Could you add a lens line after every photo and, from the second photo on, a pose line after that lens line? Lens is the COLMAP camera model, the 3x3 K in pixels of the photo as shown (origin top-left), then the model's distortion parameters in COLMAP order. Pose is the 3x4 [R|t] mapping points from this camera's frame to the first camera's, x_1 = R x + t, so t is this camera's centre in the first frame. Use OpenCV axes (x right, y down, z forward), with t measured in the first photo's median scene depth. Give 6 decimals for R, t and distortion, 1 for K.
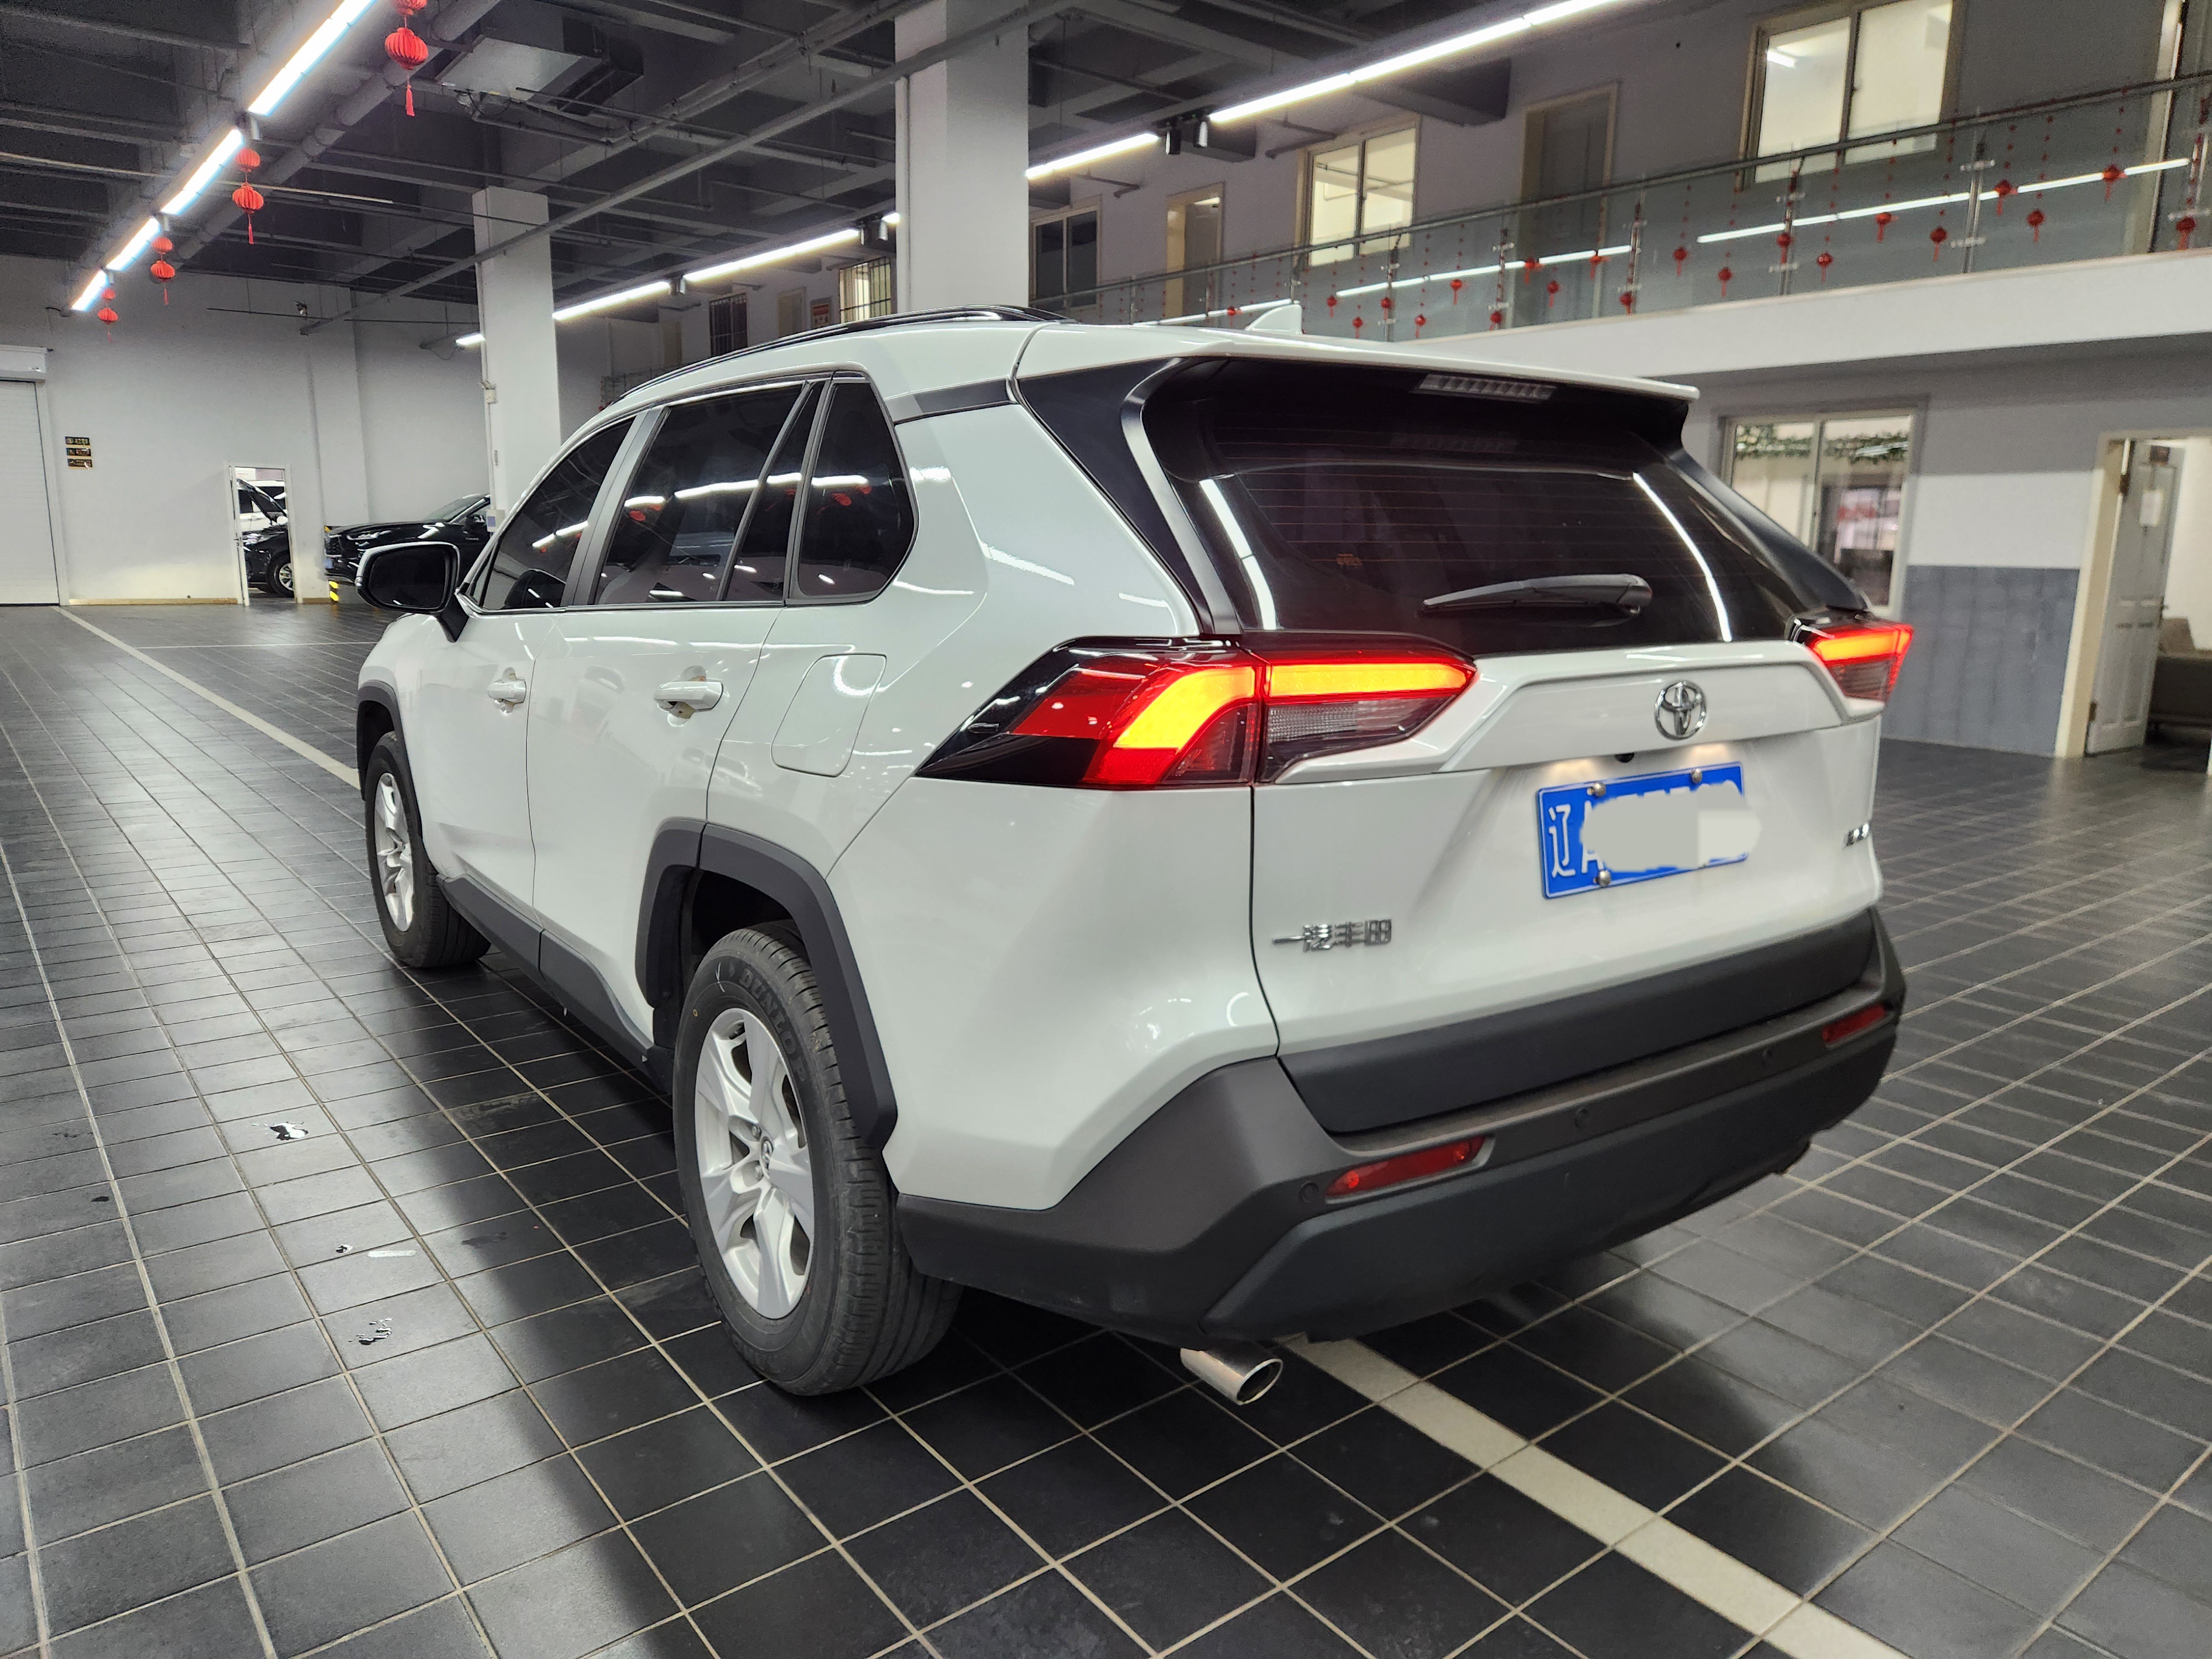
lens RADIAL K [[1489.2, 0, 1106.0], [0, 1489.2, 829.5], [0, 0, 1]] dist [0.083996, -0.072985]
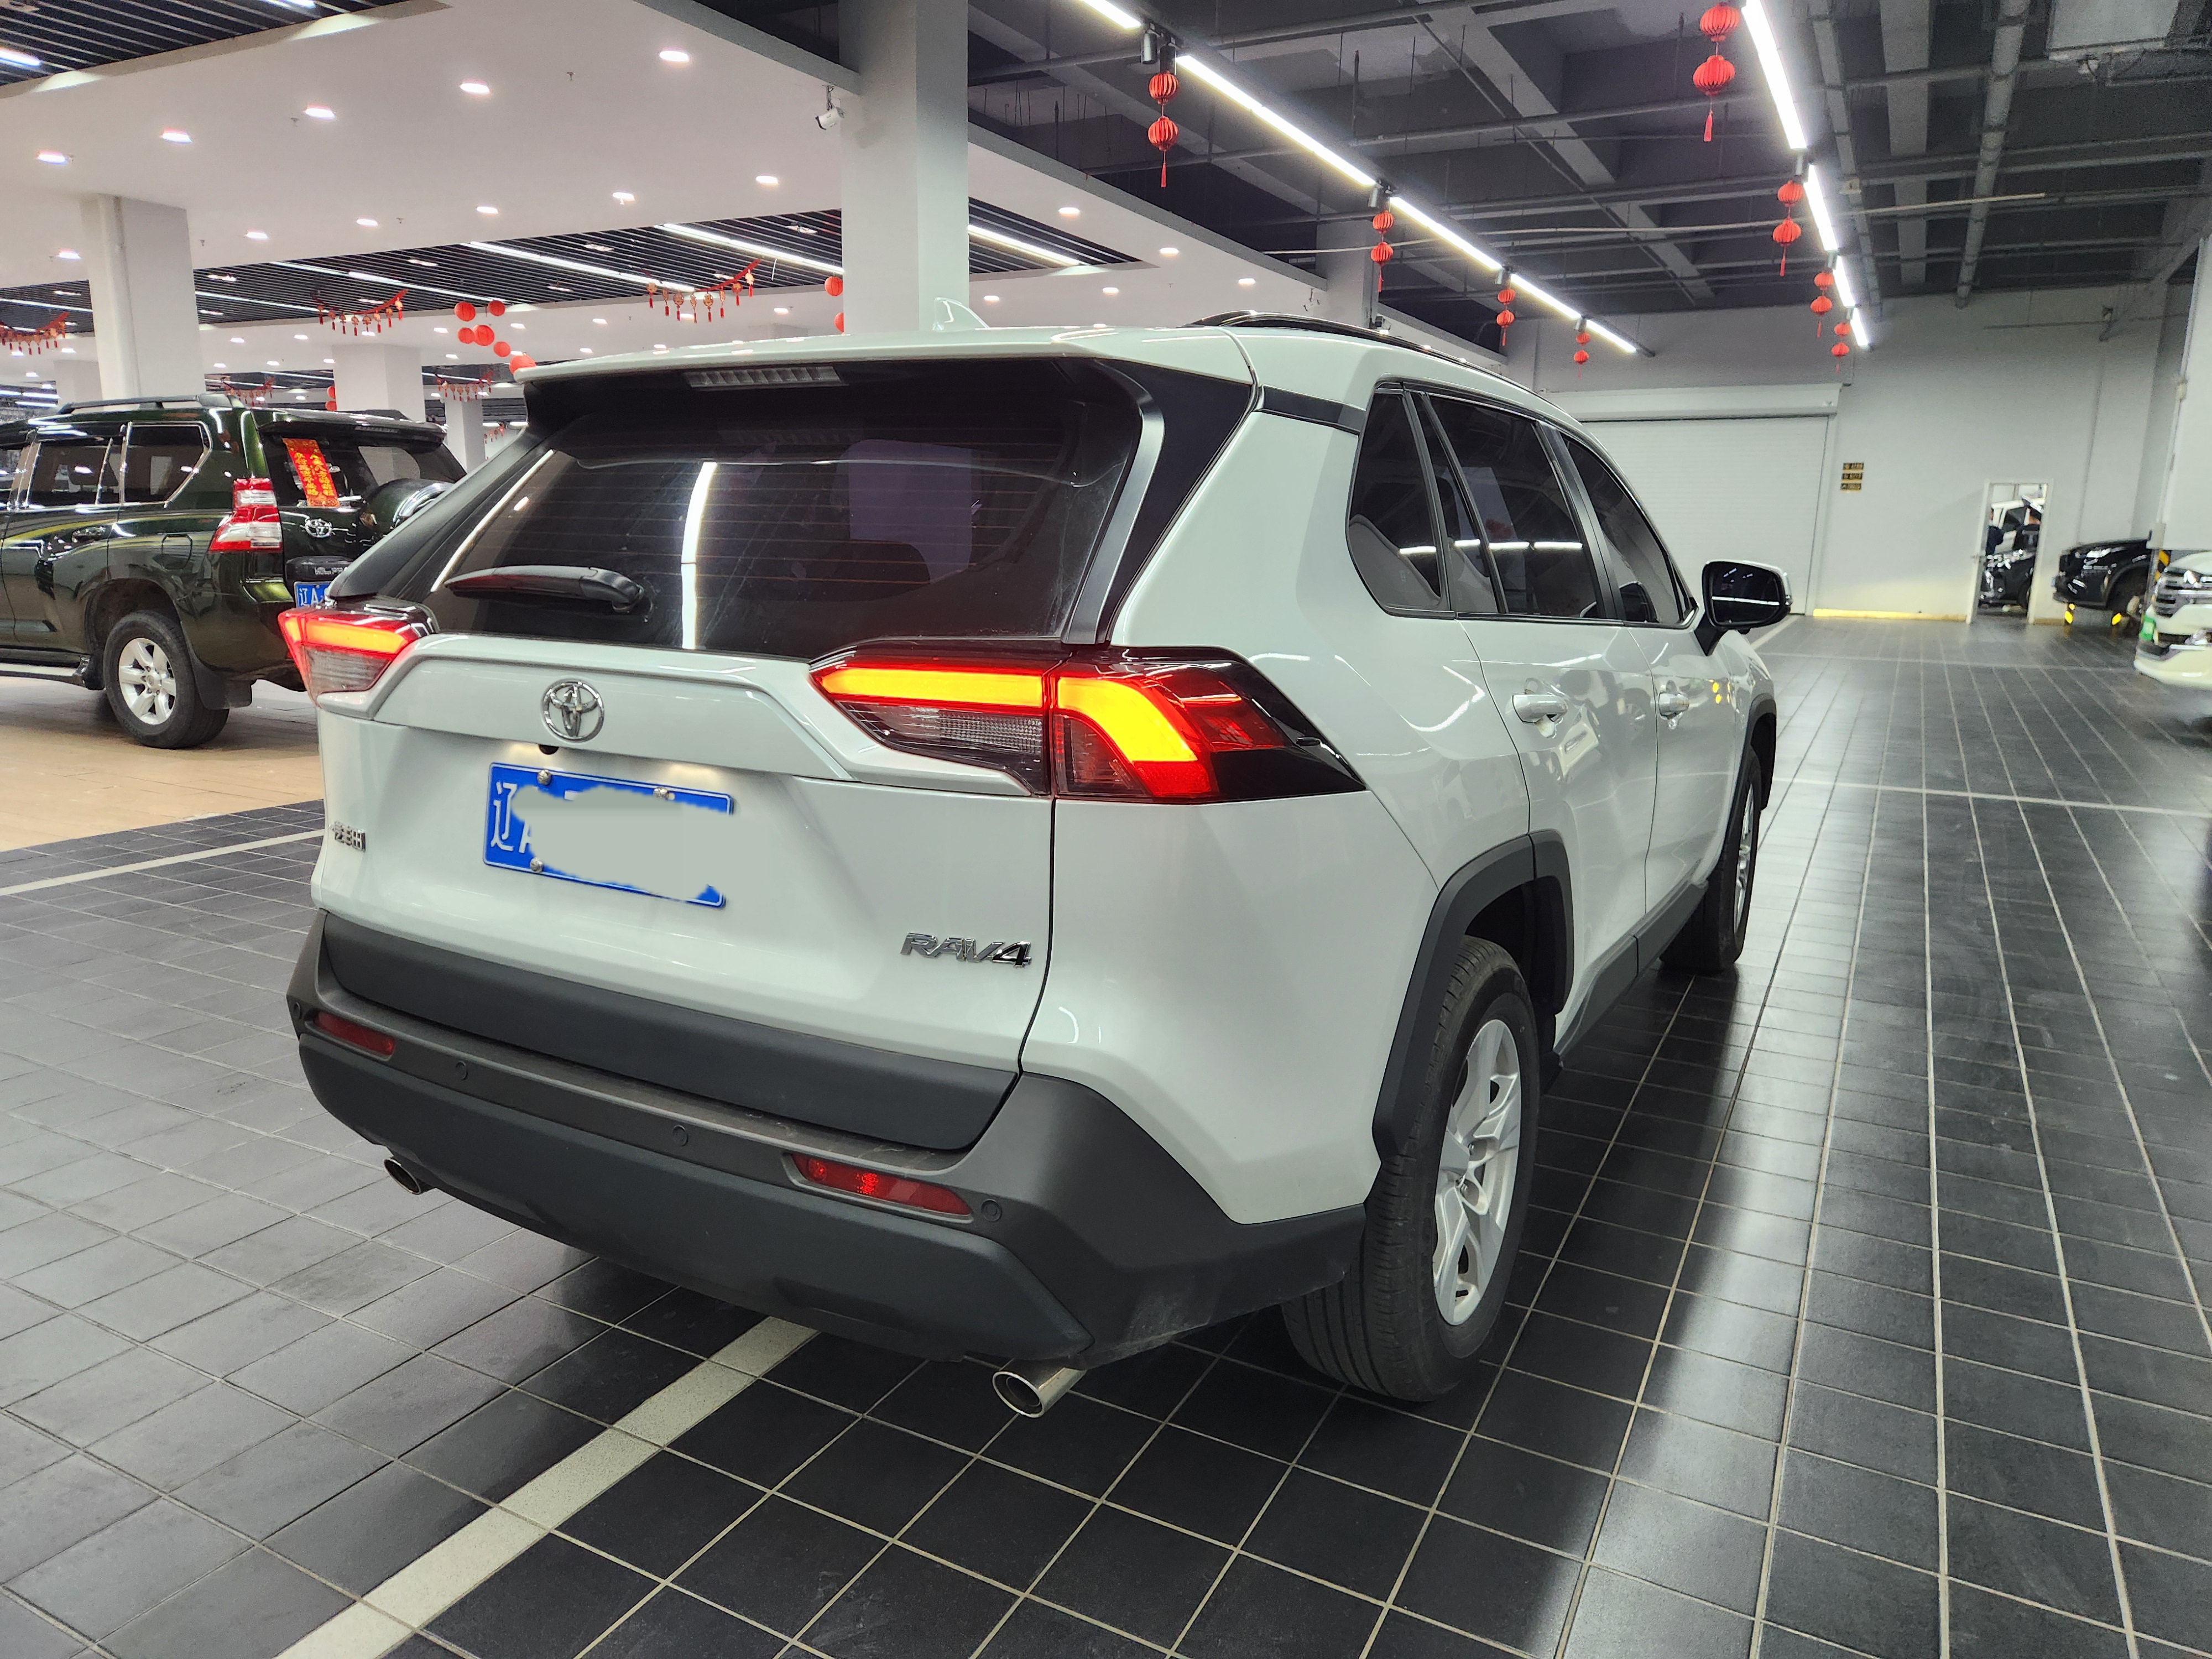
lens RADIAL K [[1489.2, 0, 1106.0], [0, 1489.2, 829.5], [0, 0, 1]] dist [0.083996, -0.072985]
pose [[0.414377, 0.176260, -0.892874, 1.192910], [-0.187229, 0.976592, 0.105895, -0.146010], [0.890639, 0.123291, 0.437678, 0.761232]]
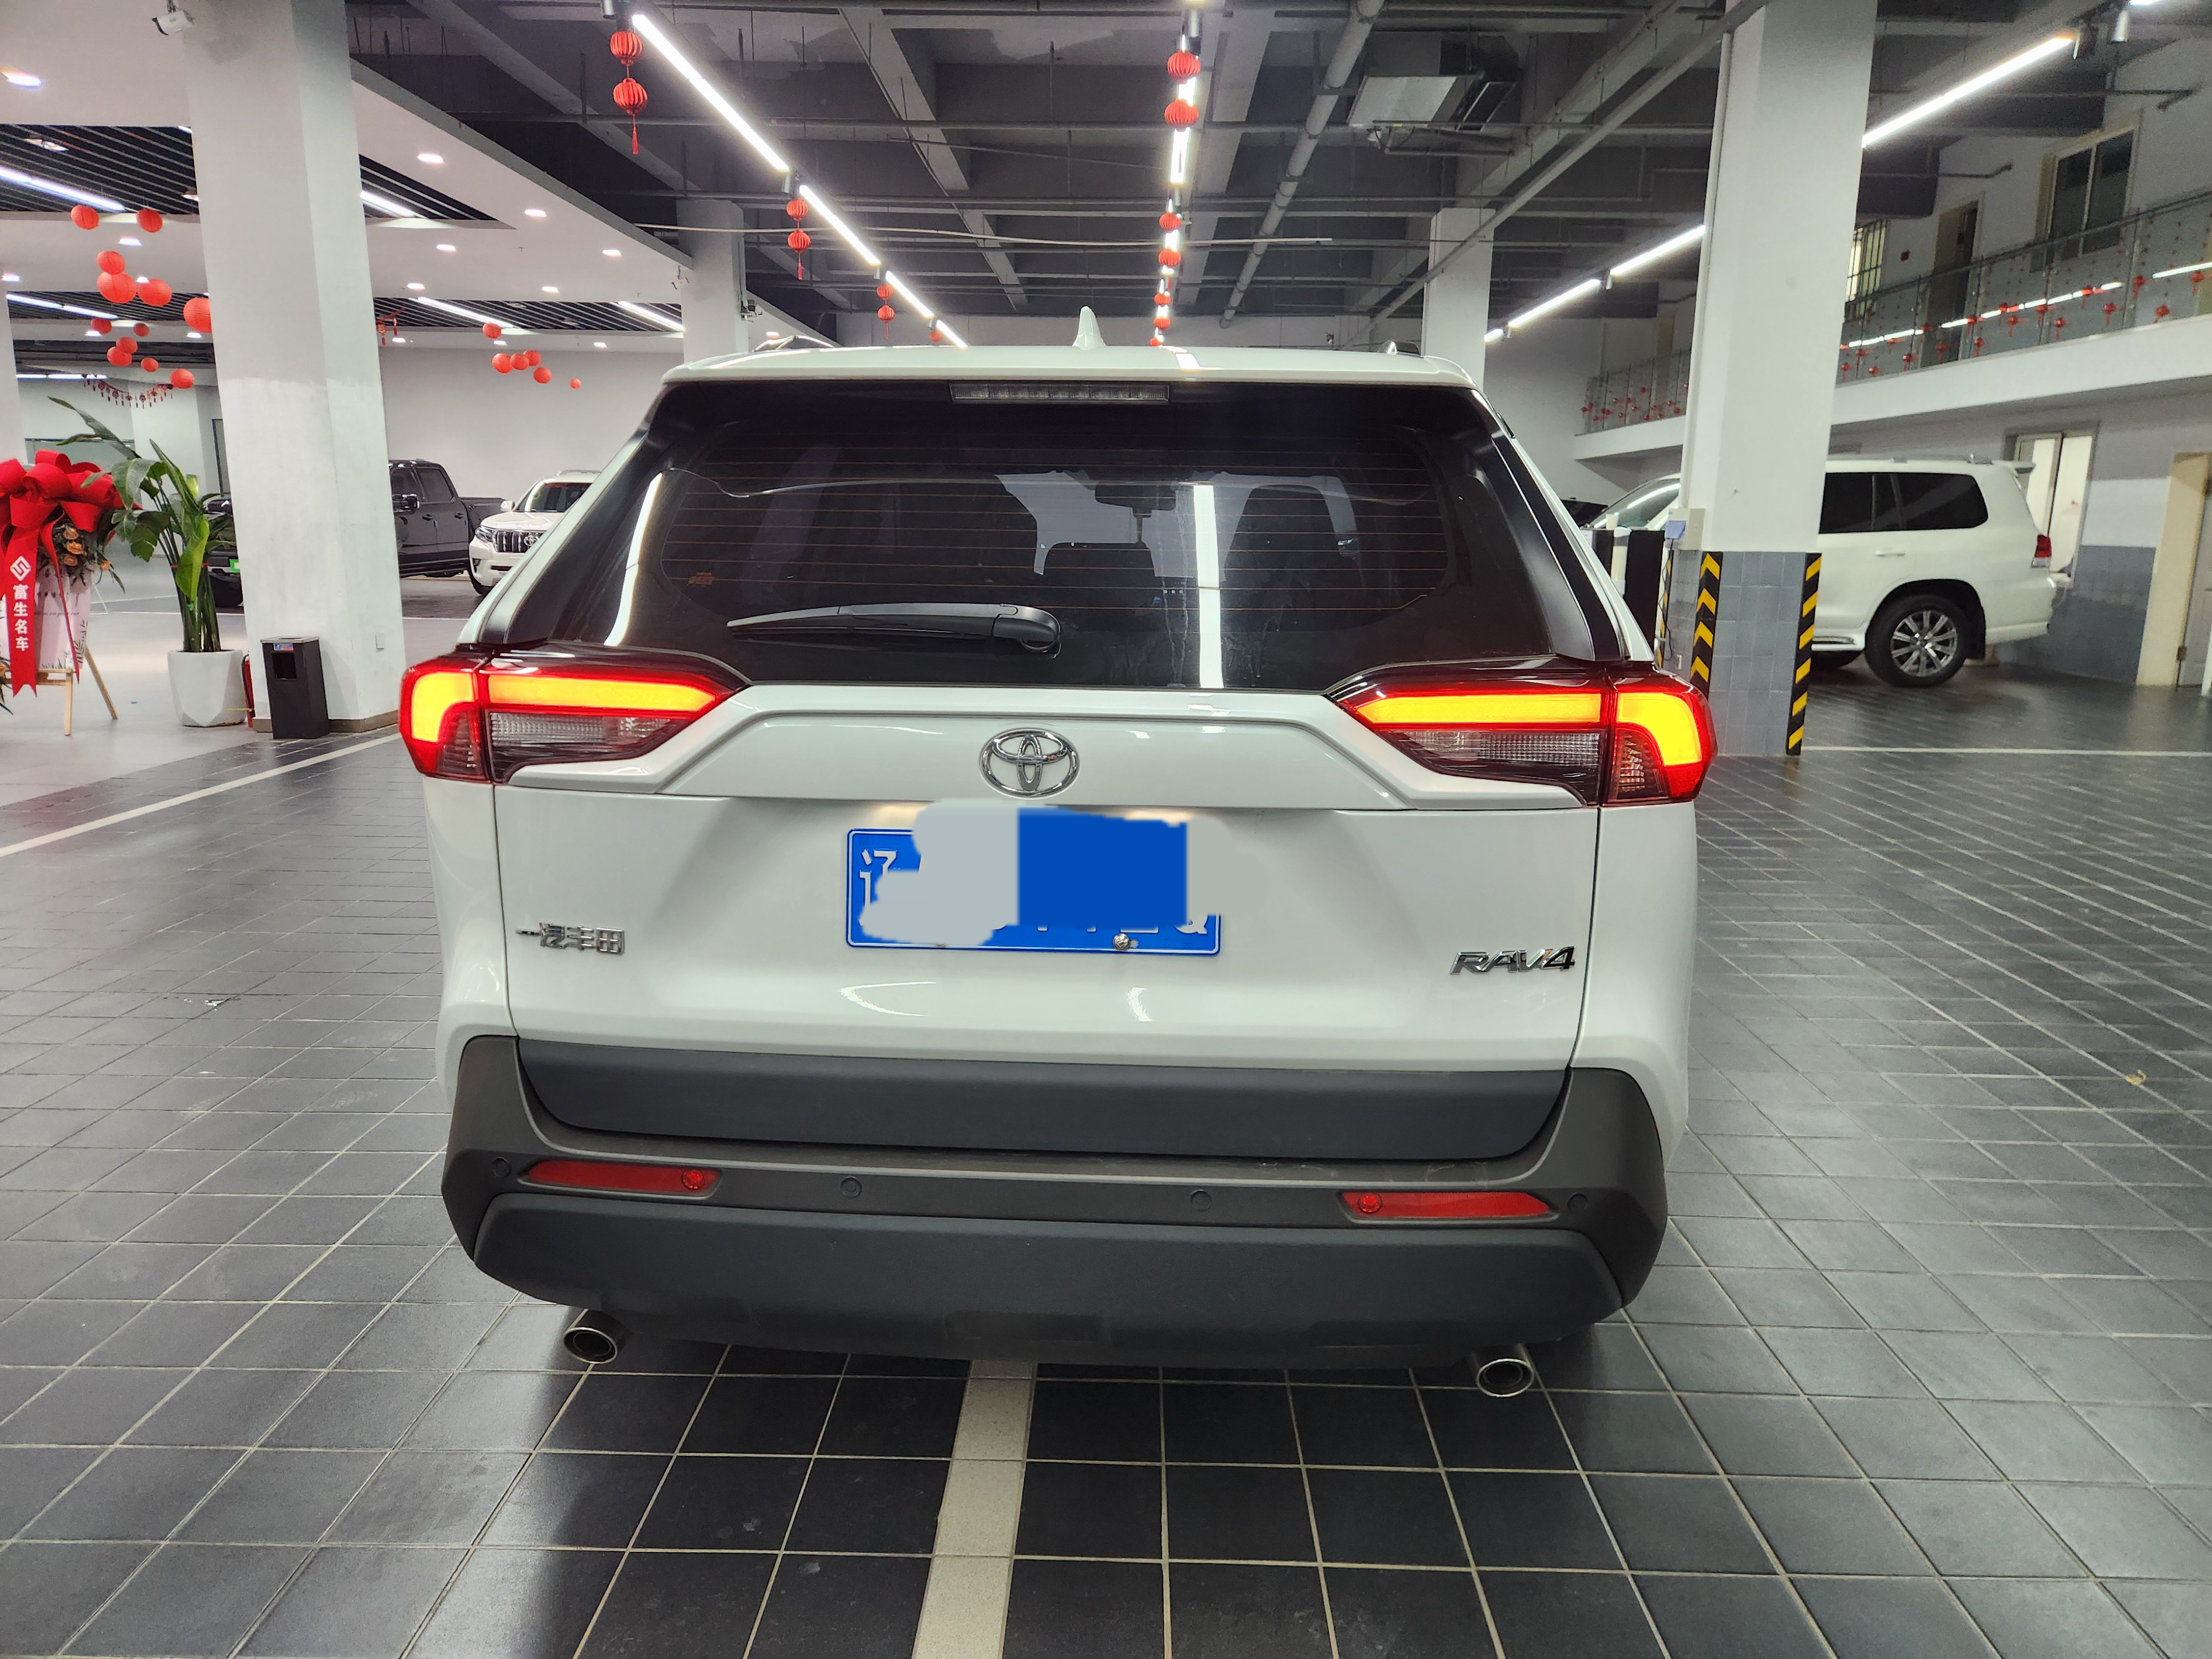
lens RADIAL K [[1473.5, 0, 1112.0], [0, 1473.5, 820.9], [0, 0, 1]] dist [0.087209, -0.061887]
pose [[0.785920, 0.121385, -0.606297, 0.805880], [-0.122117, 0.991699, 0.040251, -0.073378], [0.606150, 0.042405, 0.794219, 0.298938]]
